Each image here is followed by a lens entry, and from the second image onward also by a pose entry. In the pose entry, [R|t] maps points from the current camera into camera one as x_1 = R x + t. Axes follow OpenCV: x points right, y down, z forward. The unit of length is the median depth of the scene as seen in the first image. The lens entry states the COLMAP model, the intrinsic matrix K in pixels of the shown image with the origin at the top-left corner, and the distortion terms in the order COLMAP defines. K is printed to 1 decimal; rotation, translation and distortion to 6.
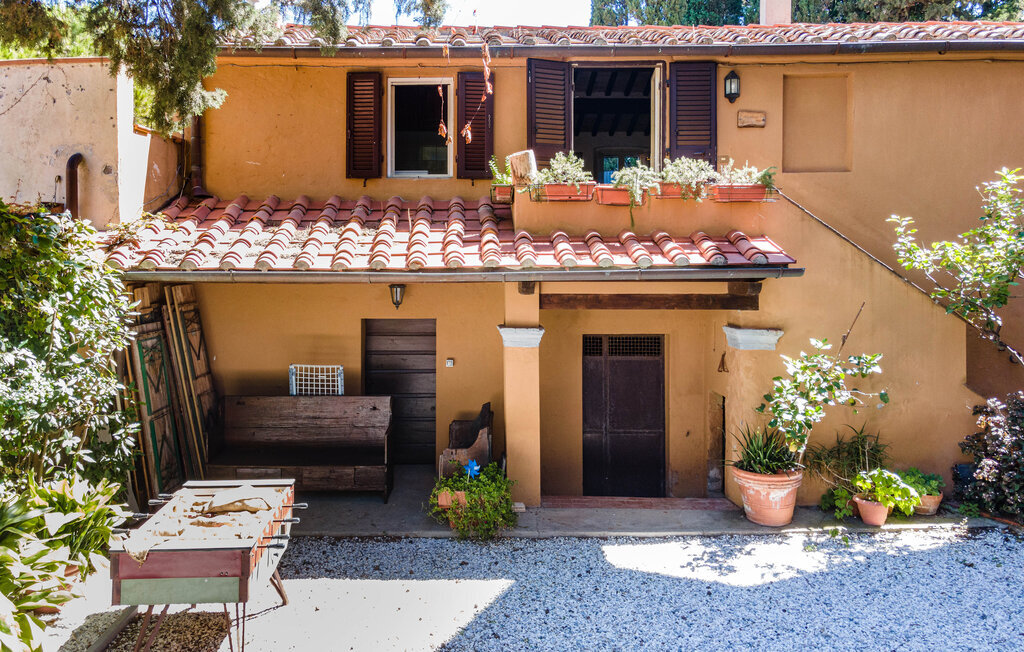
lens RADIAL K [[703.9, 0, 431.6], [0, 703.9, 261.7], [0, 0, 1]] dist [0.039160, 0.006752]
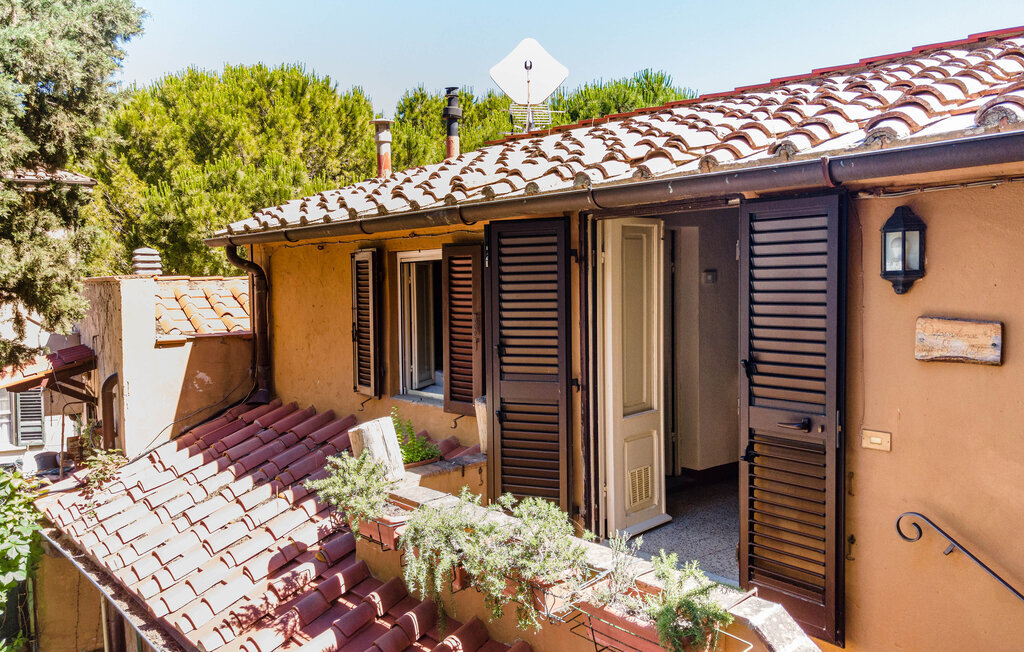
lens RADIAL K [[769.1, 0, 516.4], [0, 769.1, 319.2], [0, 0, 1]] dist [0.036884, 0.012334]
pose [[0.684637, 0.023670, -0.728500, 0.609524], [0.015120, 0.998796, 0.046662, -0.243608], [0.728727, -0.042961, 0.683455, 0.605616]]
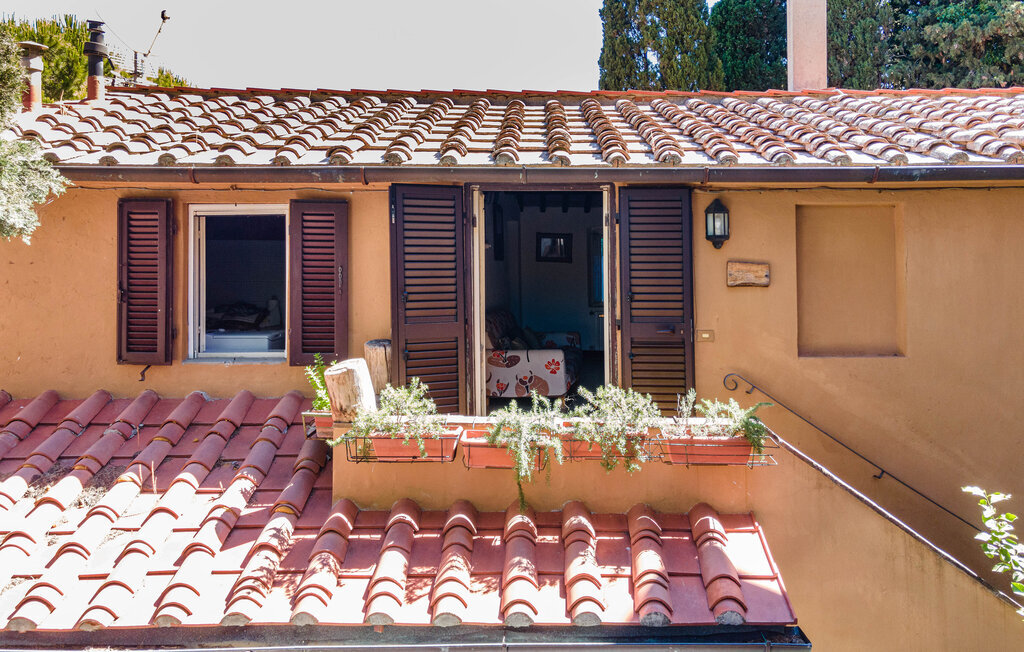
lens RADIAL K [[769.1, 0, 468.6], [0, 769.1, 260.7], [0, 0, 1]] dist [0.036884, 0.012334]
pose [[1.000000, 0.000193, -0.000885, 0.207885], [-0.000221, 0.999504, -0.031500, -0.200041], [0.000879, 0.031501, 0.999503, 0.315792]]
